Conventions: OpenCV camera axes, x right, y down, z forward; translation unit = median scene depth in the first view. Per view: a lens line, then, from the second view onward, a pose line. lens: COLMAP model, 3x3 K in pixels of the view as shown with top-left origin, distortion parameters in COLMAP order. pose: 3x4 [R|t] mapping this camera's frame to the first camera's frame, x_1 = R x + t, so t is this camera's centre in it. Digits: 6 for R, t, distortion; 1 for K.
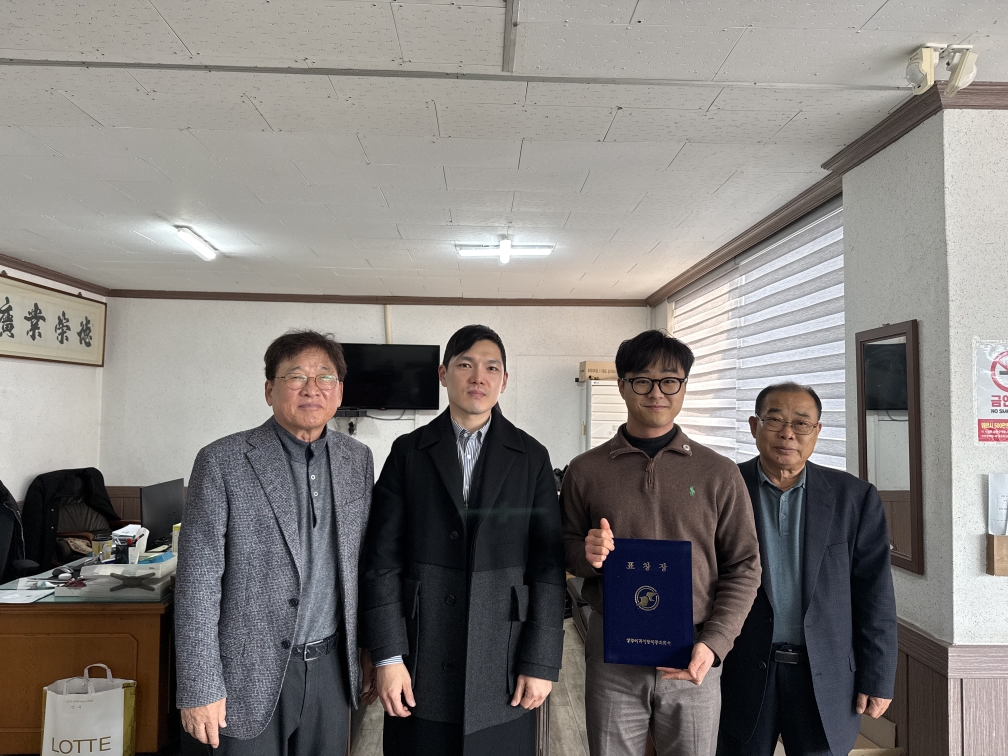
lens RADIAL K [[718.2, 0, 507.3], [0, 718.2, 382.1], [0, 0, 1]] dist [0.035201, -0.038912]
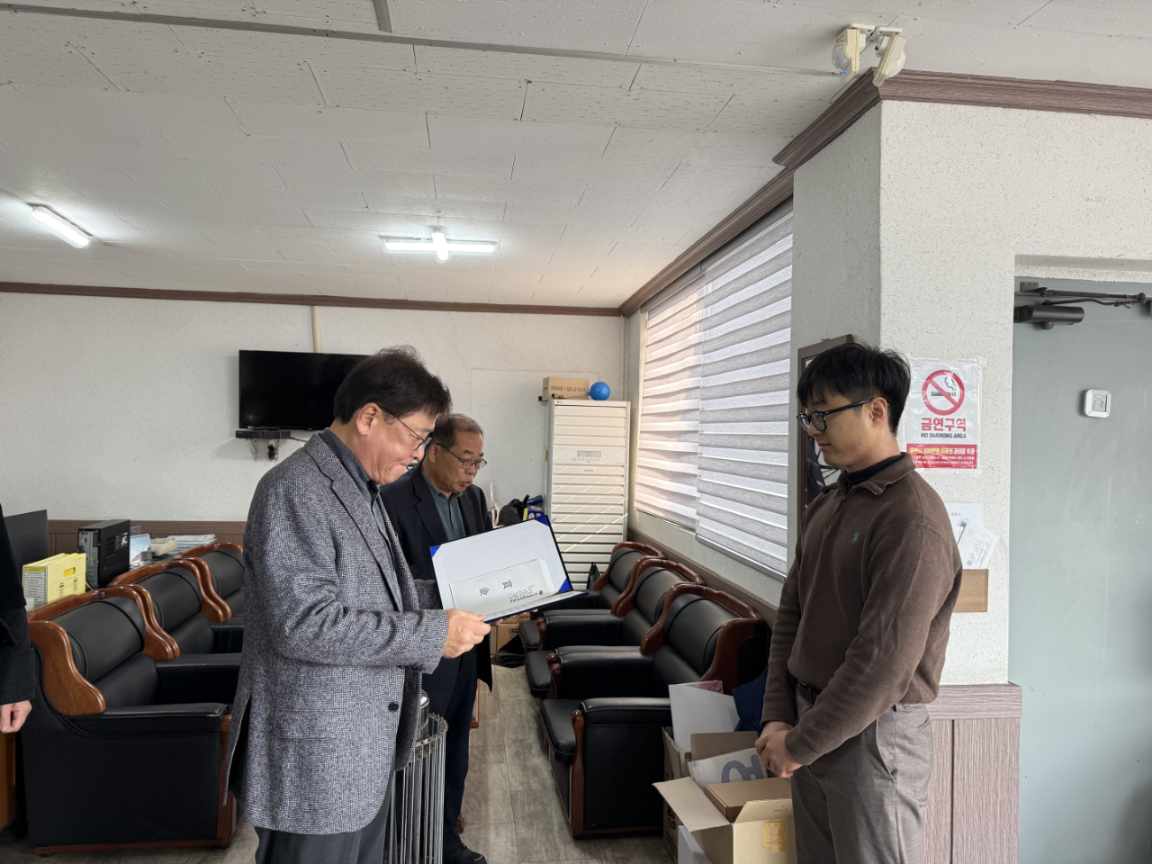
lens RADIAL K [[818.3, 0, 576.6], [0, 818.3, 433.6], [0, 0, 1]] dist [0.034140, -0.040110]
pose [[0.995411, 0.007365, 0.095404, 0.109599], [-0.011135, 0.999175, 0.039043, 0.001913], [-0.095038, -0.039927, 0.994673, -0.001522]]
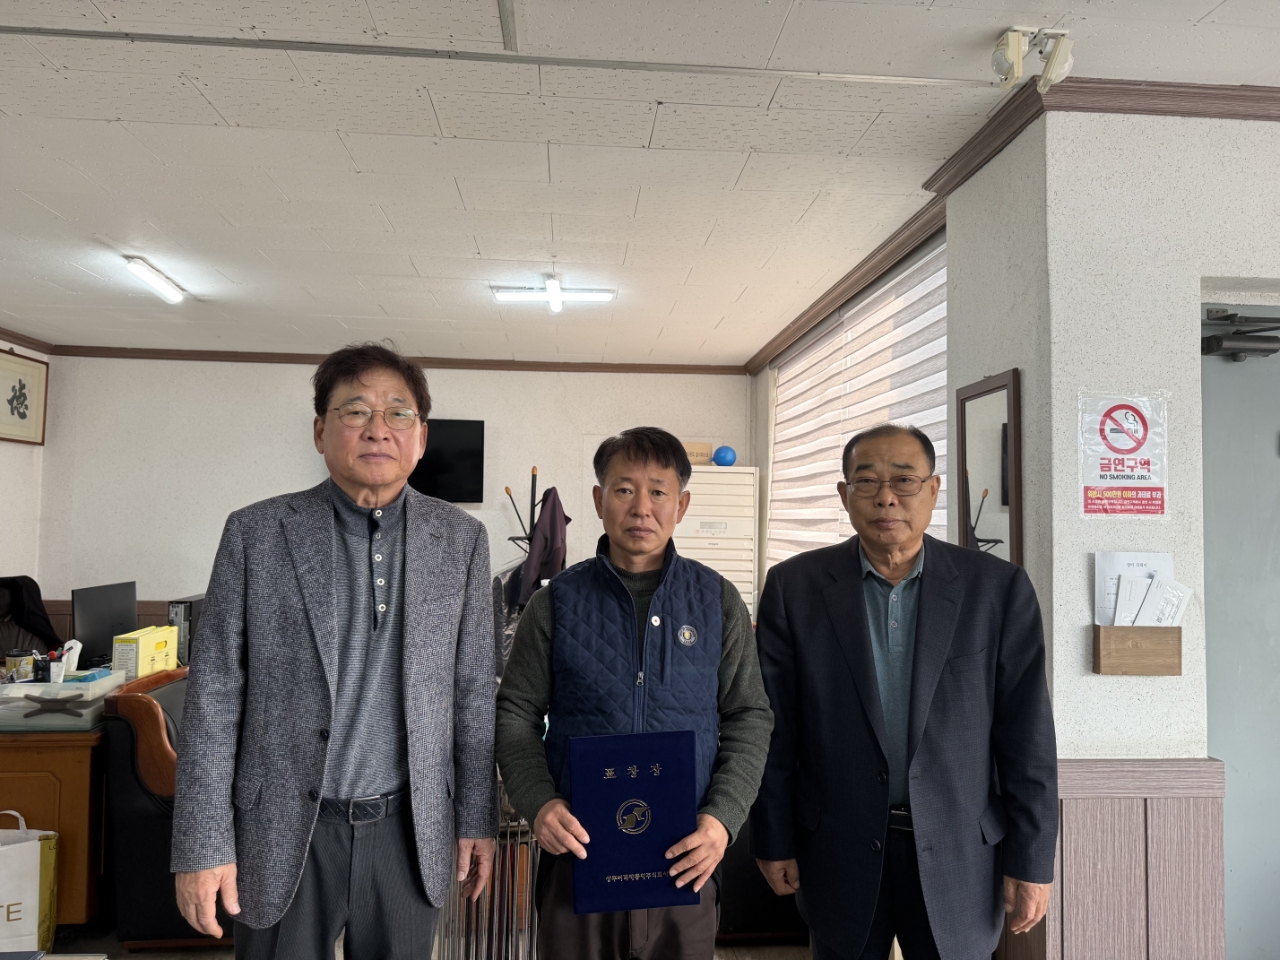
lens RADIAL K [[913.4, 0, 644.7], [0, 913.4, 483.3], [0, 0, 1]] dist [0.029616, -0.033831]
pose [[0.998919, 0.003267, 0.046361, 0.083506], [-0.003216, 0.999994, -0.001178, 0.042405], [-0.046365, 0.001028, 0.998924, -0.021205]]
